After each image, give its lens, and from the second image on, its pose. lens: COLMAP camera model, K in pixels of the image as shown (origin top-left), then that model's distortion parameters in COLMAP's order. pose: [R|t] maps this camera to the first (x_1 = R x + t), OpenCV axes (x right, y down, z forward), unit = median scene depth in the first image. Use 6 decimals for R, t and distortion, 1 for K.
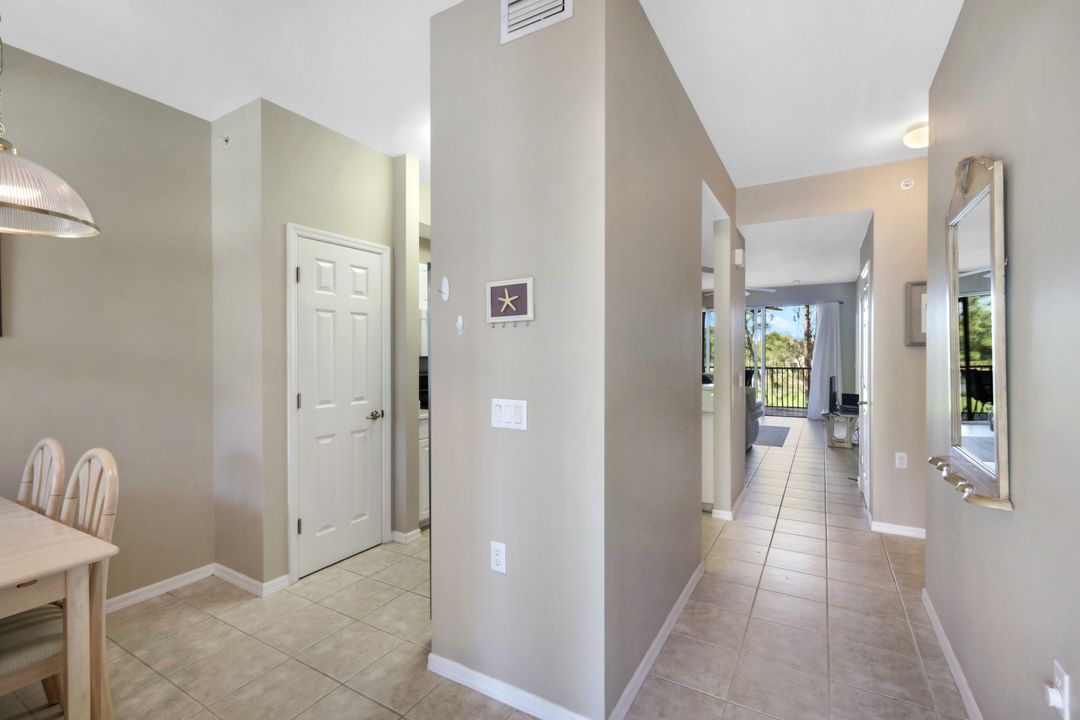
lens RADIAL K [[476.4, 0, 539.6], [0, 476.4, 358.6], [0, 0, 1]] dist [-0.002748, -0.000022]
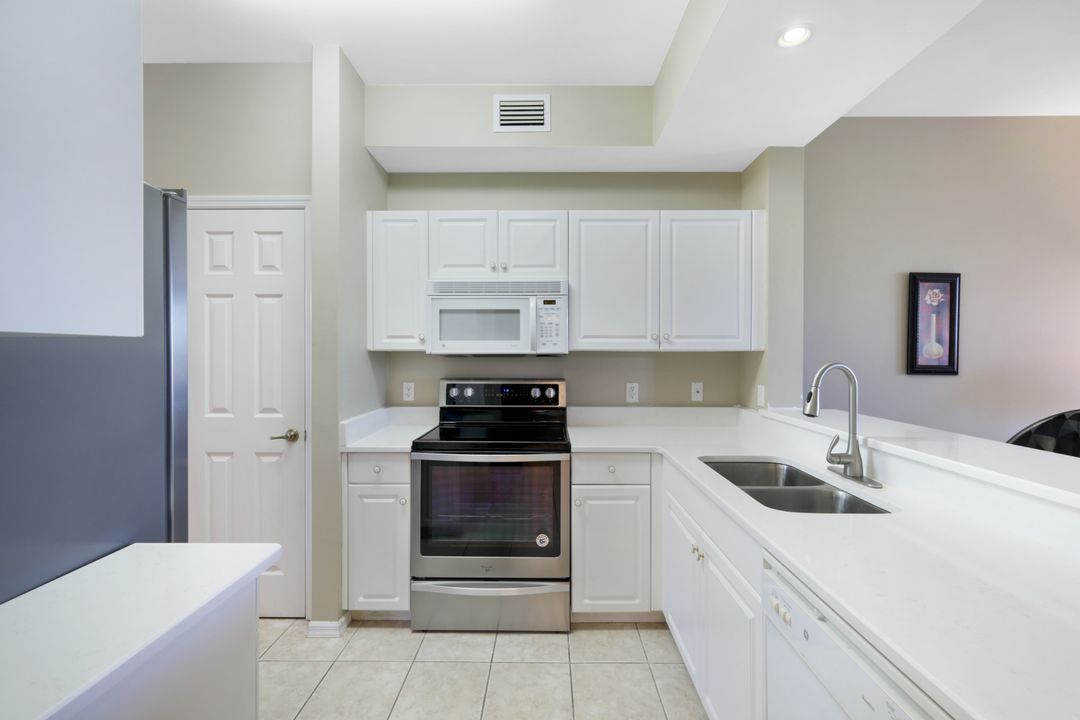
lens RADIAL K [[476.4, 0, 538.5], [0, 476.4, 352.2], [0, 0, 1]] dist [-0.002748, -0.000022]
pose [[0.495354, 0.016008, -0.868543, 0.464933], [-0.006209, 0.999870, 0.014888, -0.020174], [0.868669, -0.001982, 0.495389, 0.980813]]
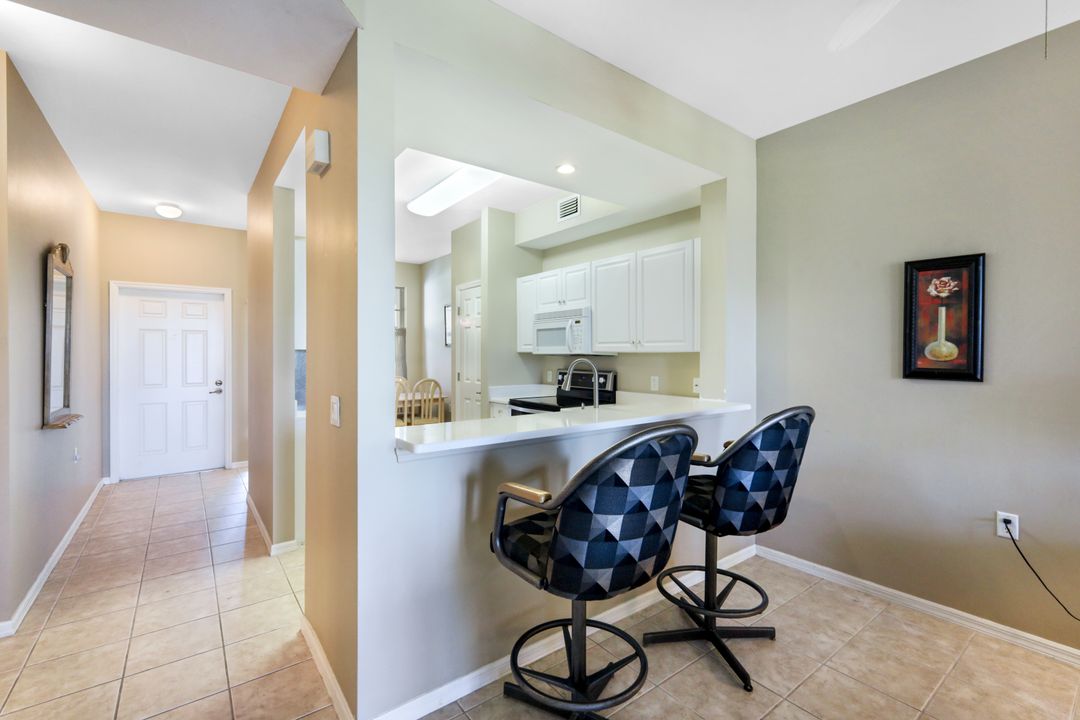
lens RADIAL K [[476.4, 0, 549.8], [0, 476.4, 350.8], [0, 0, 1]] dist [-0.002748, -0.000022]
pose [[-0.376371, 0.013612, -0.926369, 0.994927], [0.010041, 0.999893, 0.010612, -0.028998], [0.926415, -0.005307, -0.376468, 1.804147]]
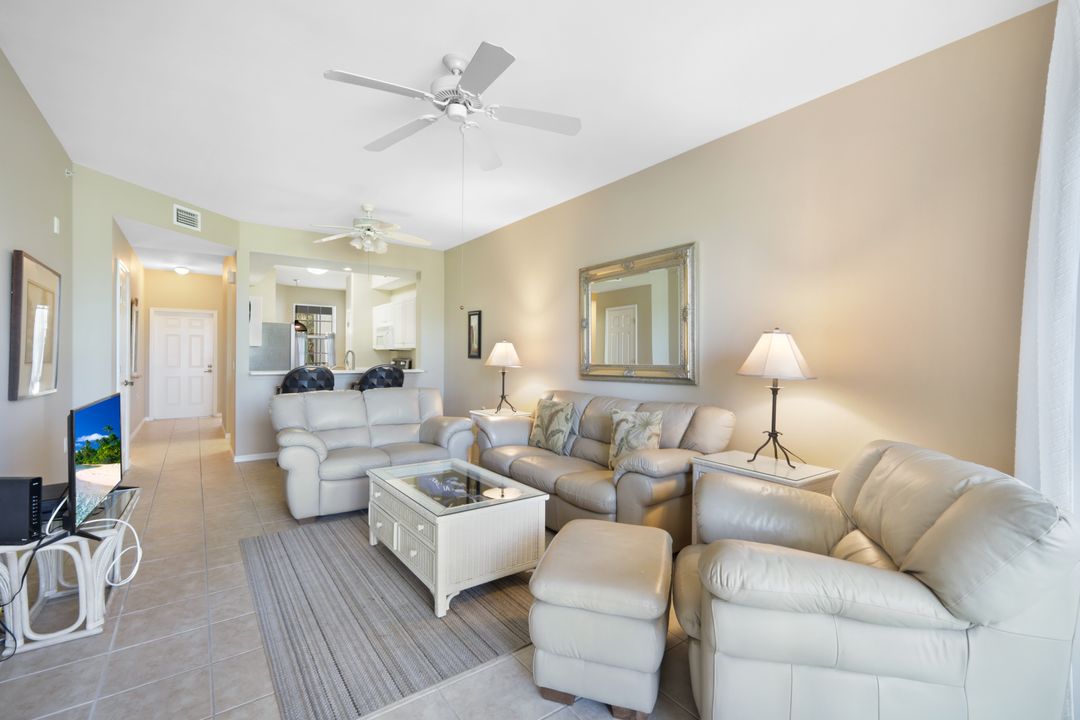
lens RADIAL K [[476.4, 0, 537.9], [0, 476.4, 343.5], [0, 0, 1]] dist [-0.002748, -0.000022]
pose [[-0.393778, 0.004093, -0.919196, 1.774894], [0.009281, 0.999957, 0.000476, -0.029212], [0.919159, -0.008343, -0.393799, 3.101209]]
